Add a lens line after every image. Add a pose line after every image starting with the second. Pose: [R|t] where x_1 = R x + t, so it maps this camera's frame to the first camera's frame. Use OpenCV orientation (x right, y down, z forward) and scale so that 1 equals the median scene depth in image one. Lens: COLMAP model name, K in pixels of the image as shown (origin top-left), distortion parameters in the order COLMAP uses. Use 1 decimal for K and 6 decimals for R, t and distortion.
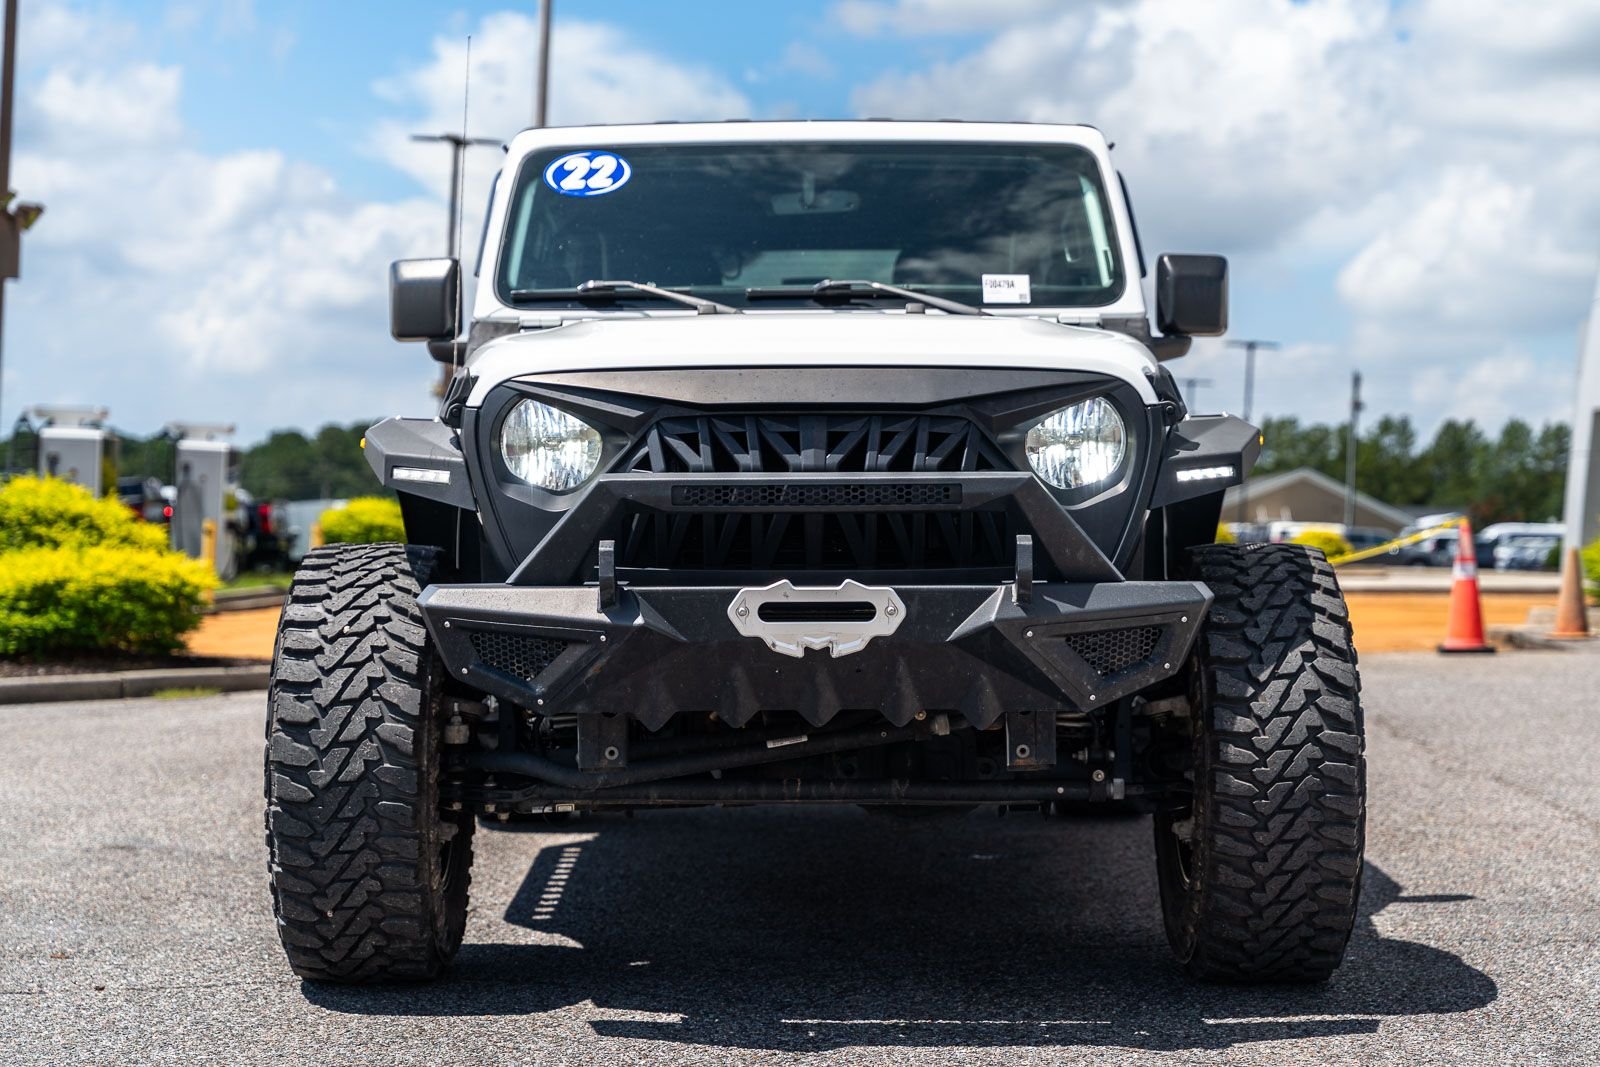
lens RADIAL K [[2912.5, 0, 688.3], [0, 2912.5, 532.9], [0, 0, 1]] dist [0.028713, 0.098699]
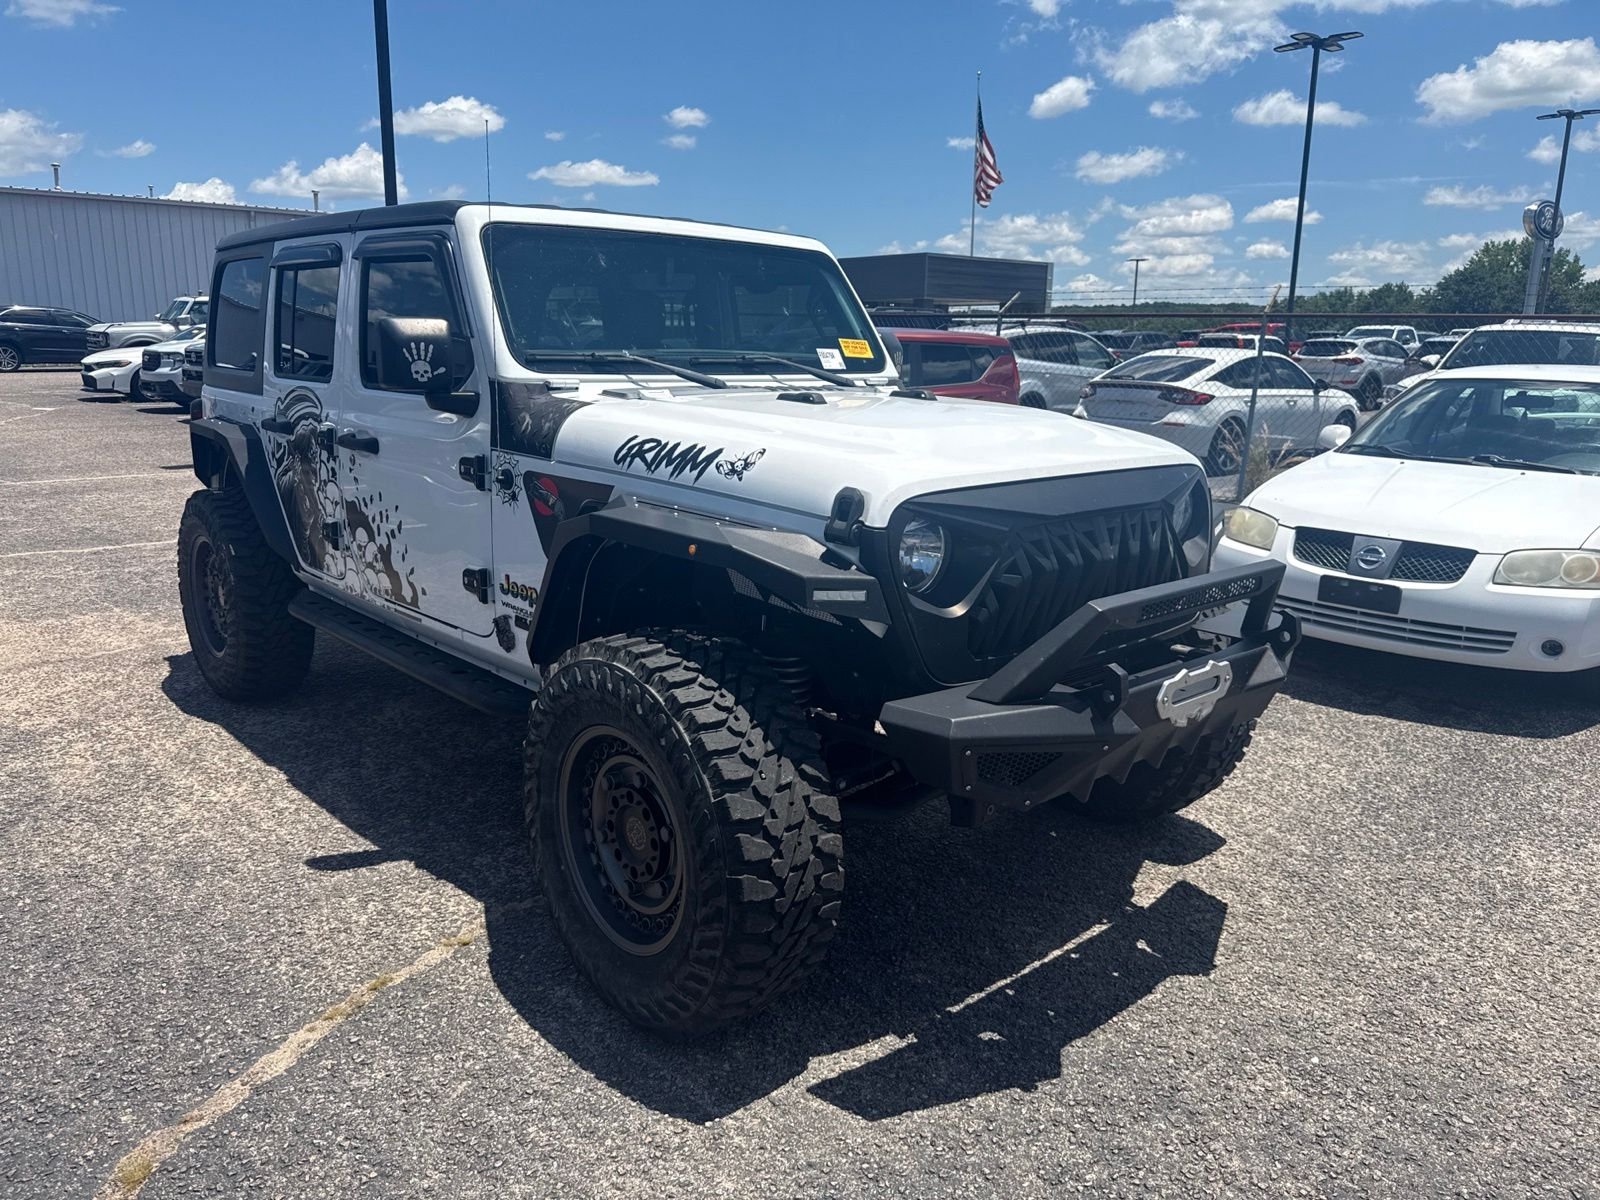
lens RADIAL K [[1138.3, 0, 794.1], [0, 1138.3, 607.1], [0, 0, 1]] dist [0.005796, -0.010394]
pose [[0.724563, -0.139742, 0.674893, -0.392254], [-0.012271, 0.976458, 0.215358, -0.106890], [-0.689100, -0.164322, 0.705790, 0.737078]]
